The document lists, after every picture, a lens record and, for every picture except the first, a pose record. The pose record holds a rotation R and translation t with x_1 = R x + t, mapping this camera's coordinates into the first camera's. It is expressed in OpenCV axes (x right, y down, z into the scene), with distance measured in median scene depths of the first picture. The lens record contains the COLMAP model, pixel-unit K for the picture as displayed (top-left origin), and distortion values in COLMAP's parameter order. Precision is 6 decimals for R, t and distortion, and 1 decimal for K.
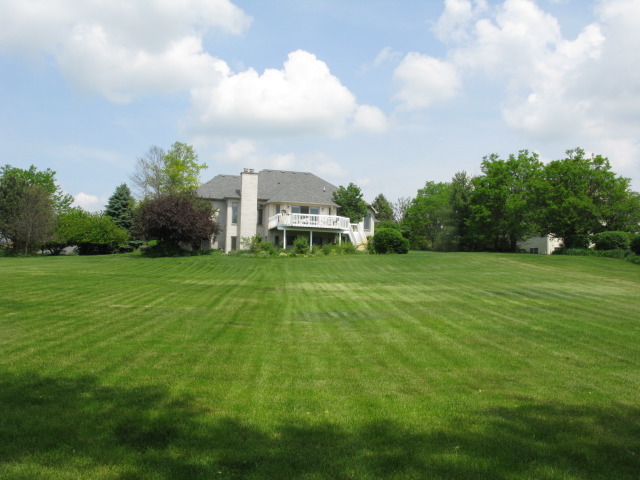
lens RADIAL K [[723.5, 0, 319.9], [0, 723.5, 238.5], [0, 0, 1]] dist [0.068185, 0.000000]
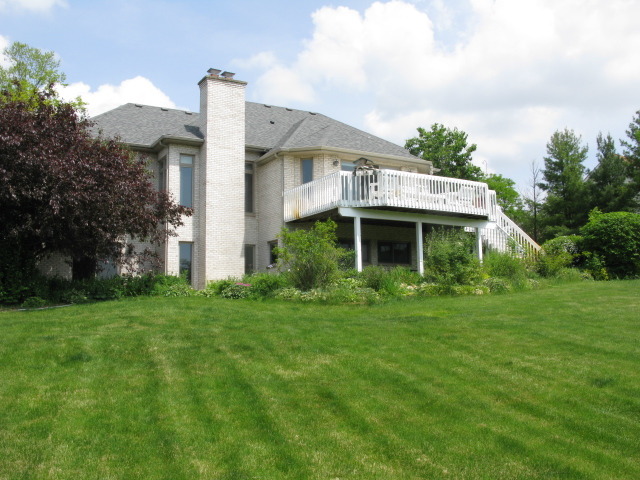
lens RADIAL K [[723.5, 0, 320.3], [0, 723.5, 242.8], [0, 0, 1]] dist [0.068185, 0.000000]
pose [[0.977009, -0.011348, 0.212896, -0.131186], [0.018500, 0.999328, -0.031633, 0.010516], [-0.212394, 0.034845, 0.976563, 0.612079]]
